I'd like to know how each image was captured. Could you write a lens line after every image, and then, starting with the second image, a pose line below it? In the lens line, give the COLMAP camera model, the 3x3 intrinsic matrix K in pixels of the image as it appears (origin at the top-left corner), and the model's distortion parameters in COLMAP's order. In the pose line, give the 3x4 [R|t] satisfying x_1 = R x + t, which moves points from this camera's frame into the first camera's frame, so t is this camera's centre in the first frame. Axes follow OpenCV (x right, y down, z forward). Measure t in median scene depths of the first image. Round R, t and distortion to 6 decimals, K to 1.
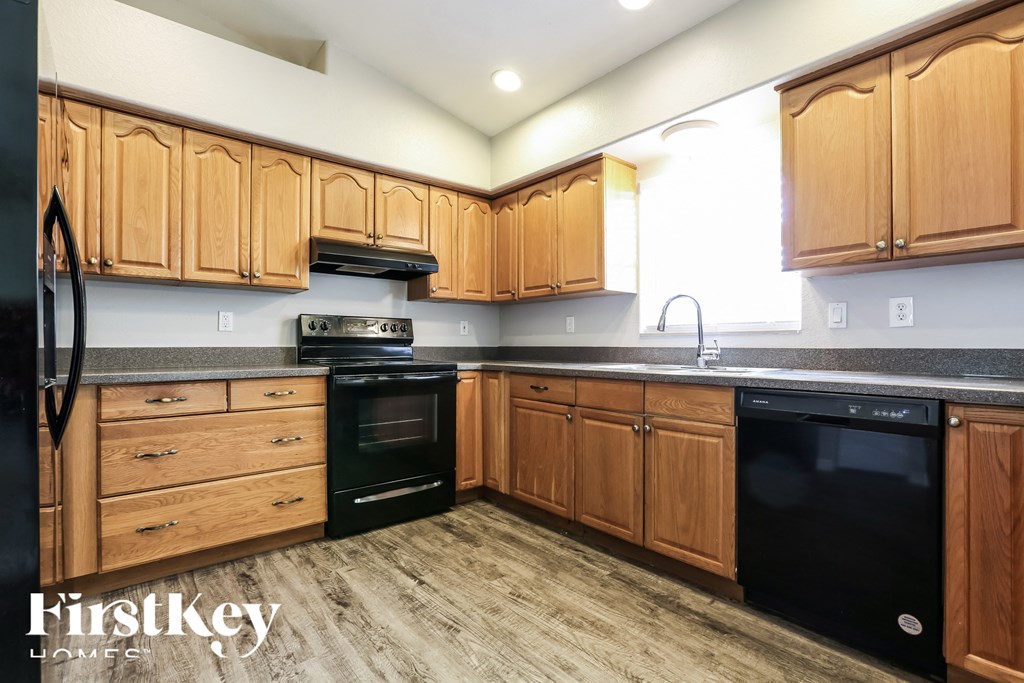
lens RADIAL K [[470.2, 0, 512.6], [0, 470.2, 346.1], [0, 0, 1]] dist [-0.026612, 0.006158]
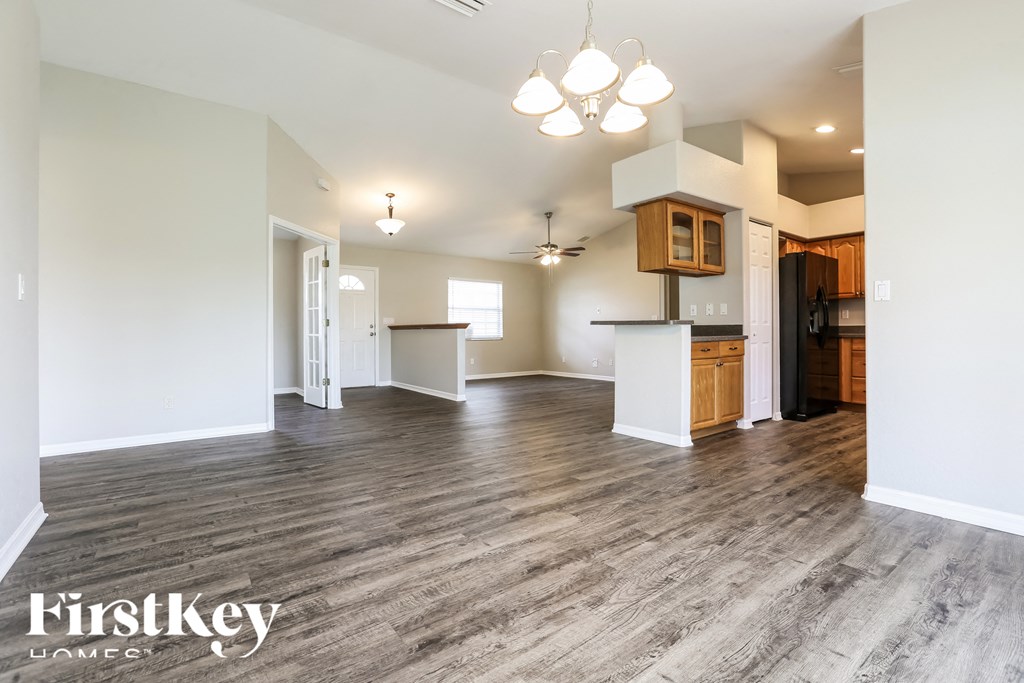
lens RADIAL K [[470.2, 0, 509.7], [0, 470.2, 326.0], [0, 0, 1]] dist [-0.026612, 0.006158]
pose [[-0.060518, -0.010850, -0.998108, 1.577364], [0.000615, 0.999940, -0.010907, 0.030312], [0.998167, -0.001273, -0.060508, -0.710063]]
